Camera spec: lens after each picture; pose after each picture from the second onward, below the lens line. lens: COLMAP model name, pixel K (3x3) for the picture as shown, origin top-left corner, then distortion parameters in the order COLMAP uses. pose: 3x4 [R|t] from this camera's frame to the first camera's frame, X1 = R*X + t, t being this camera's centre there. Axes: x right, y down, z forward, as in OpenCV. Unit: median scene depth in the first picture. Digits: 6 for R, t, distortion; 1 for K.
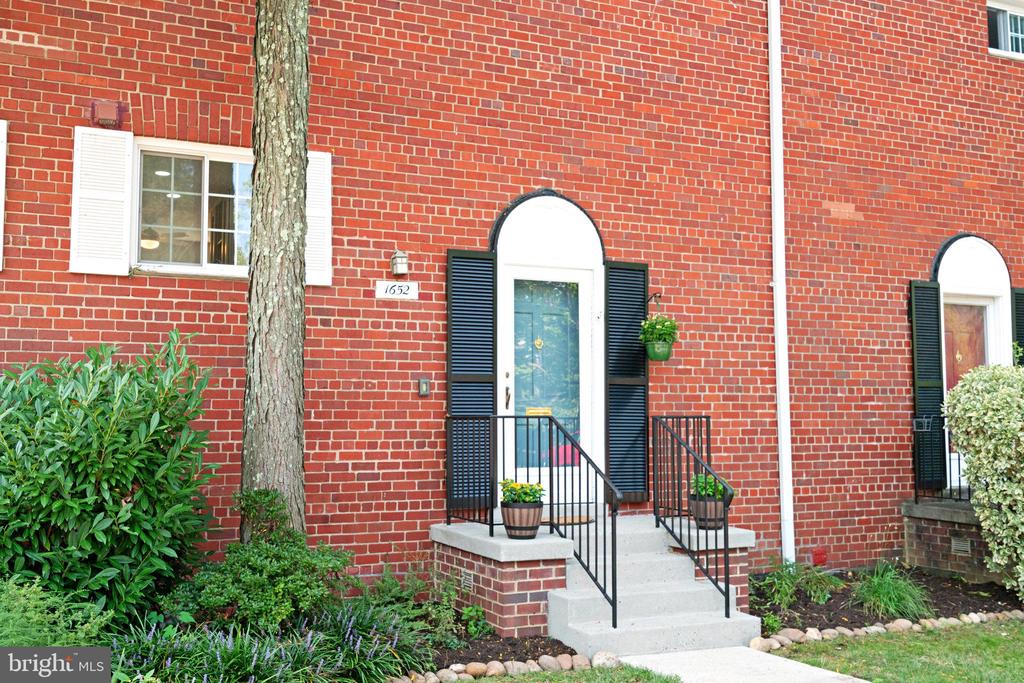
lens RADIAL K [[972.7, 0, 511.2], [0, 972.7, 348.7], [0, 0, 1]] dist [0.004569, 0.000000]
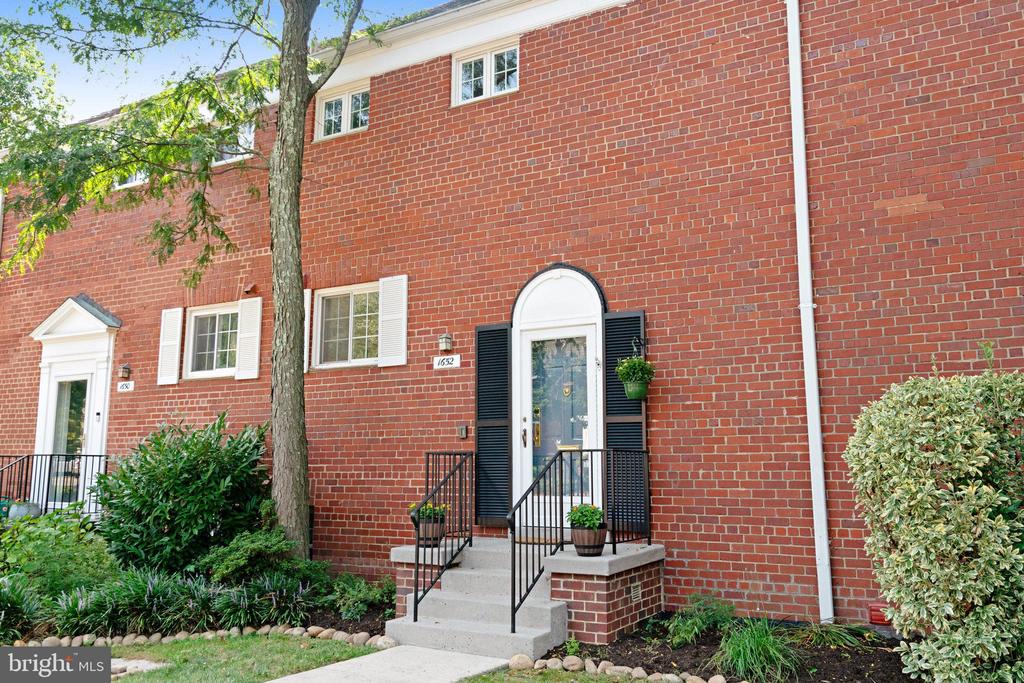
lens RADIAL K [[827.4, 0, 511.2], [0, 827.4, 334.1], [0, 0, 1]] dist [-0.004234, 0.007318]
pose [[0.608510, -0.124376, -0.783738, 0.827079], [0.065916, 0.992150, -0.106272, 0.029865], [0.790804, 0.013006, 0.611932, 0.339052]]
